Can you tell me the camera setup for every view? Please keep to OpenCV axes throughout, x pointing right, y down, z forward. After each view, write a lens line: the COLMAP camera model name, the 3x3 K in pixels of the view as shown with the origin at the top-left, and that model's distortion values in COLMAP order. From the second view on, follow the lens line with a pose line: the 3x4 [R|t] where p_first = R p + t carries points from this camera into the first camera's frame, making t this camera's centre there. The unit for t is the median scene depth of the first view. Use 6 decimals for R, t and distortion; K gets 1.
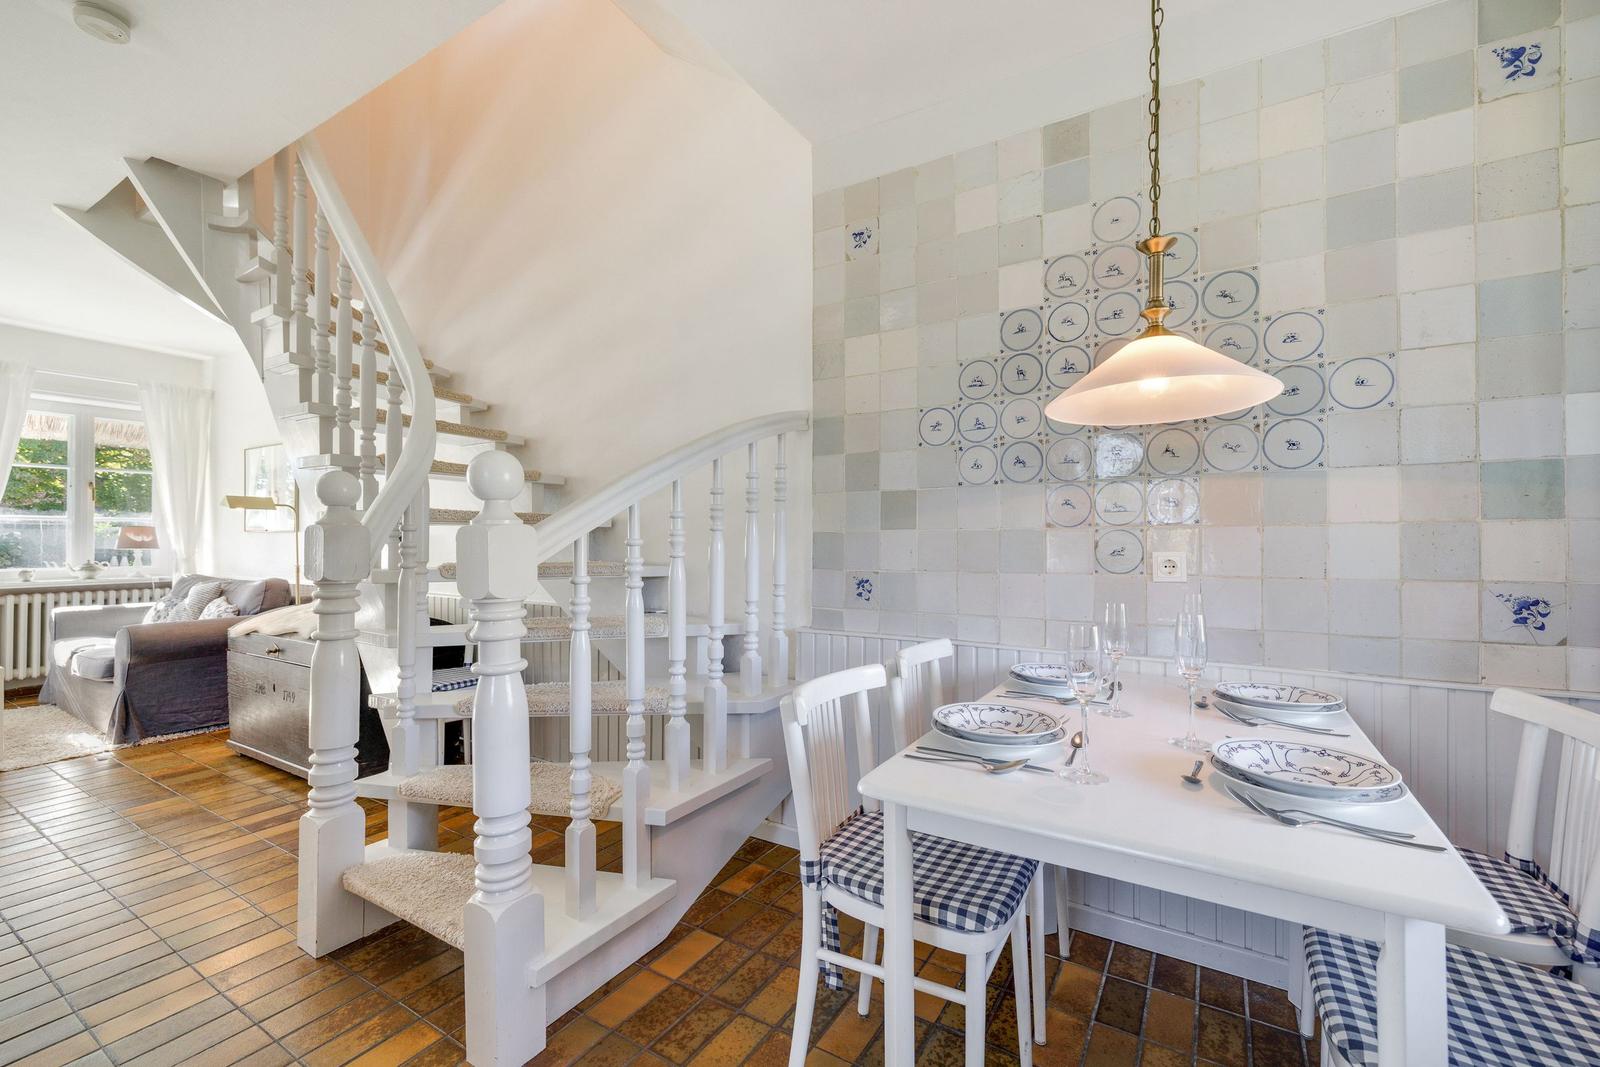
lens RADIAL K [[669.2, 0, 808.2], [0, 669.2, 528.2], [0, 0, 1]] dist [0.000380, 0.000107]
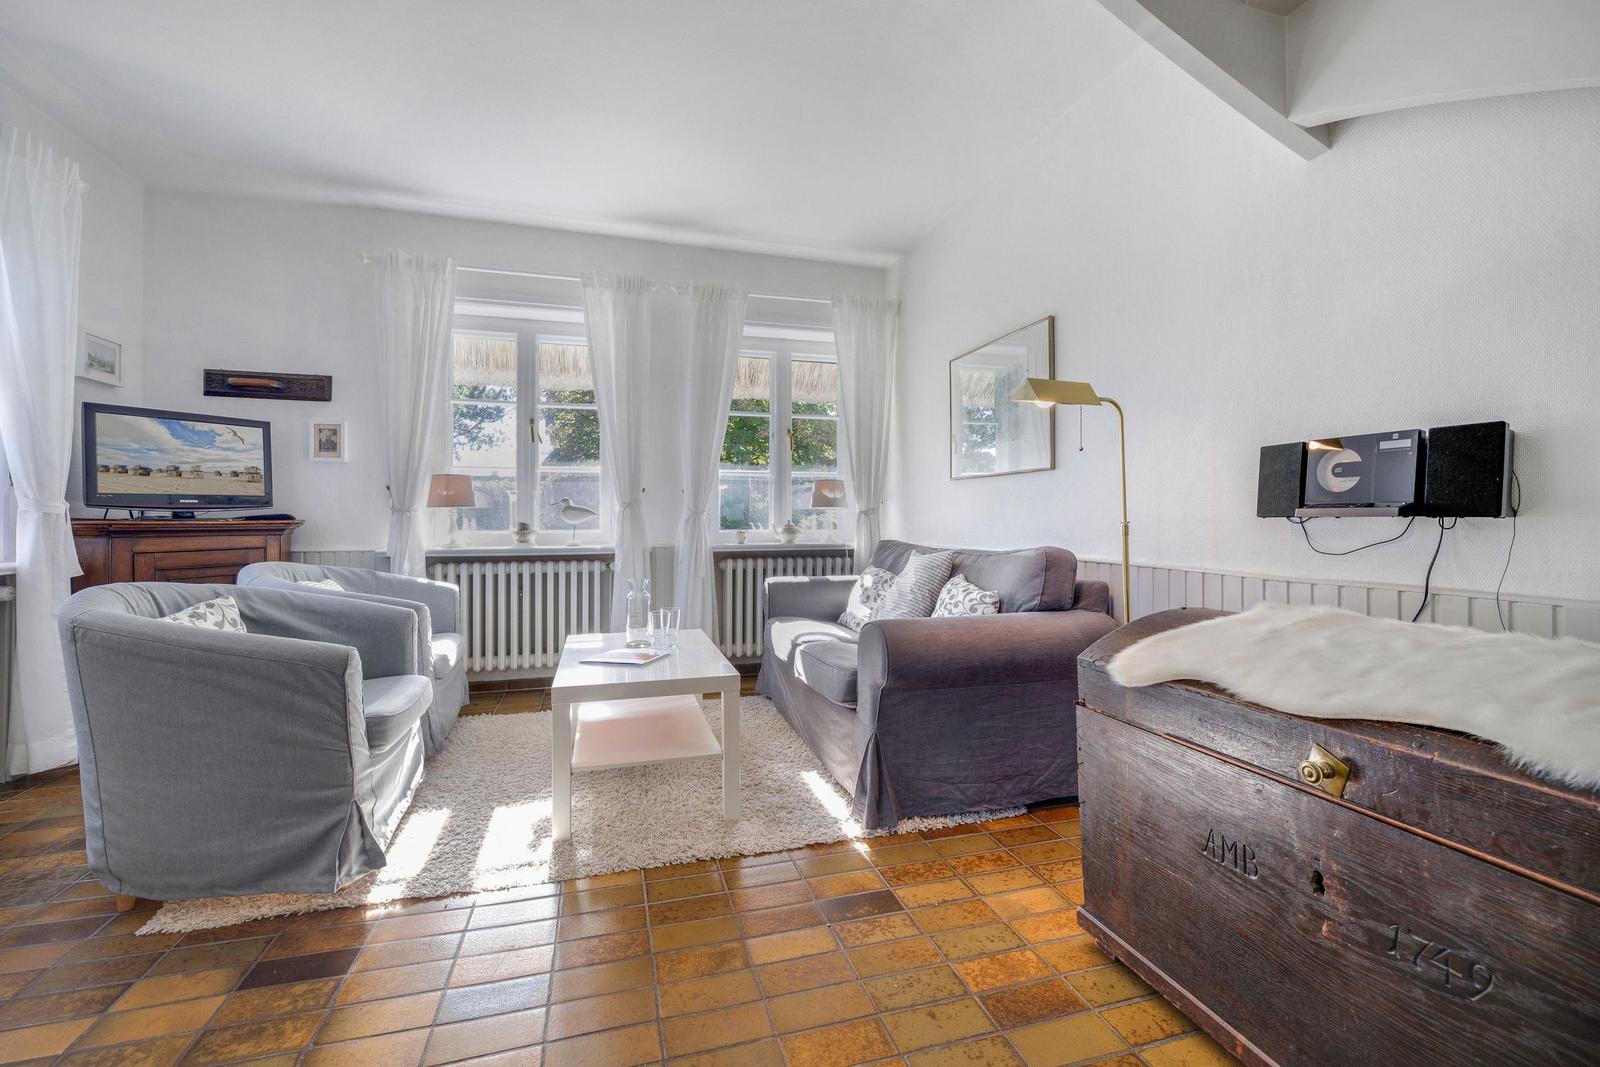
lens RADIAL K [[669.2, 0, 810.3], [0, 669.2, 532.3], [0, 0, 1]] dist [0.000380, 0.000107]
pose [[0.744124, 0.011408, -0.667944, -0.525545], [0.007434, 0.999651, 0.025356, 0.043756], [0.668000, -0.023834, 0.743779, 0.417672]]
